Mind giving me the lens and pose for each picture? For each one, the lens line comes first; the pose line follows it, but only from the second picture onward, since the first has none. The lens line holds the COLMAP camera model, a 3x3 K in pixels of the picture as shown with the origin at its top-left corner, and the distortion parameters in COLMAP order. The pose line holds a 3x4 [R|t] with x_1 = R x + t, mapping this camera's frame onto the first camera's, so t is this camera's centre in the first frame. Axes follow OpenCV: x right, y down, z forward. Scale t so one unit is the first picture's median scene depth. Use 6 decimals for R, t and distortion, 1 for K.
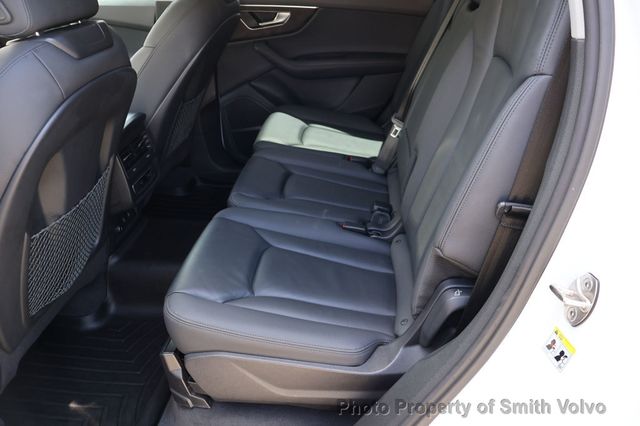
lens RADIAL K [[526.3, 0, 320.0], [0, 526.3, 213.0], [0, 0, 1]] dist [-0.004067, -0.002774]
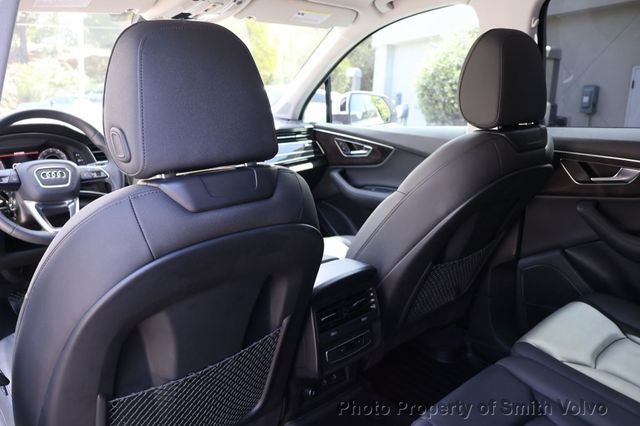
lens RADIAL K [[526.3, 0, 320.0], [0, 526.3, 213.0], [0, 0, 1]] dist [-0.004067, -0.002774]
pose [[0.746325, 0.183324, -0.639837, 0.090469], [-0.315751, 0.943779, -0.097893, -0.136051], [0.585918, 0.275089, 0.762250, 0.256105]]
